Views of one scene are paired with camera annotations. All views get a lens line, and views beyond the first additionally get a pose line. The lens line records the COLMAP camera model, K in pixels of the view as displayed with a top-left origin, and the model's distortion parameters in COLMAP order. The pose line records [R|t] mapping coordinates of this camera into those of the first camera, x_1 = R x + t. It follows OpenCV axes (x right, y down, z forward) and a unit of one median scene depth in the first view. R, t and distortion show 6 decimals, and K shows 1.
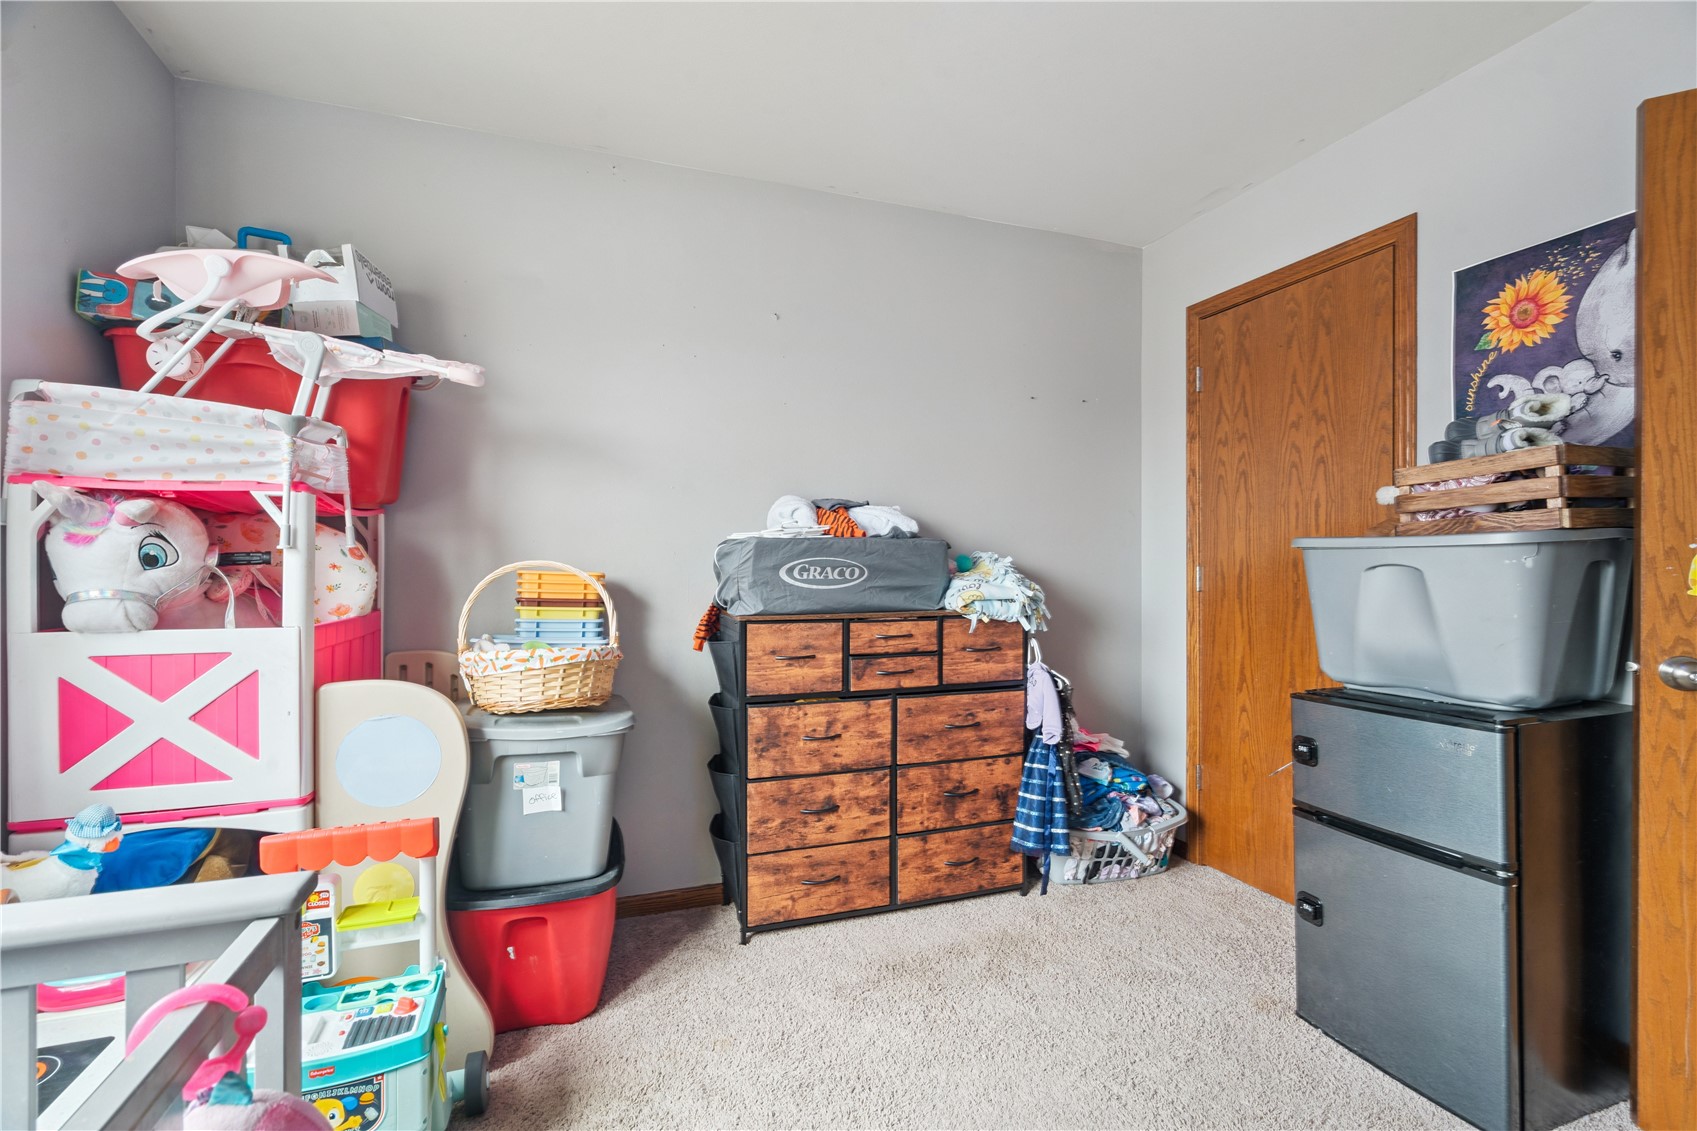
lens RADIAL K [[770.8, 0, 847.1], [0, 770.8, 568.3], [0, 0, 1]] dist [-0.005897, 0.003546]
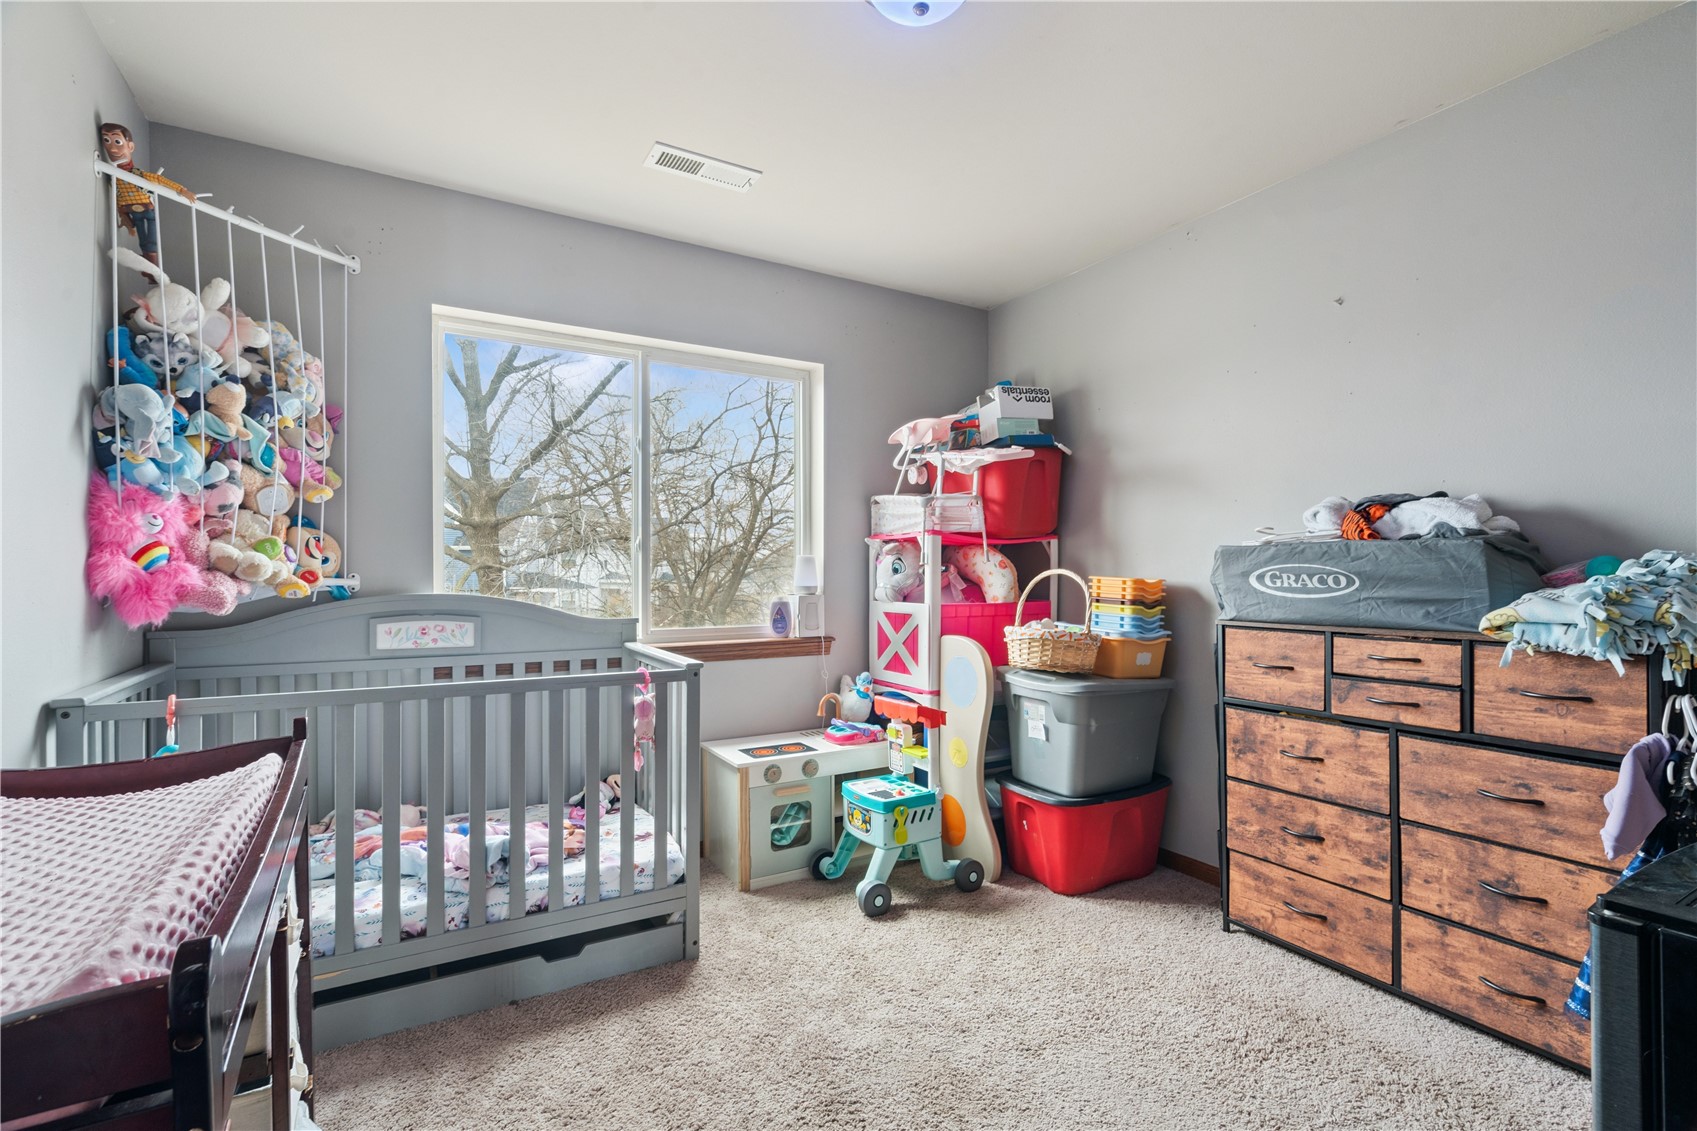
lens RADIAL K [[770.8, 0, 840.4], [0, 770.8, 570.3], [0, 0, 1]] dist [-0.005897, 0.003546]
pose [[0.175075, -0.003301, -0.984550, 0.781463], [-0.004163, 0.999983, -0.004093, -0.000337], [0.984546, 0.004815, 0.175058, 0.281918]]
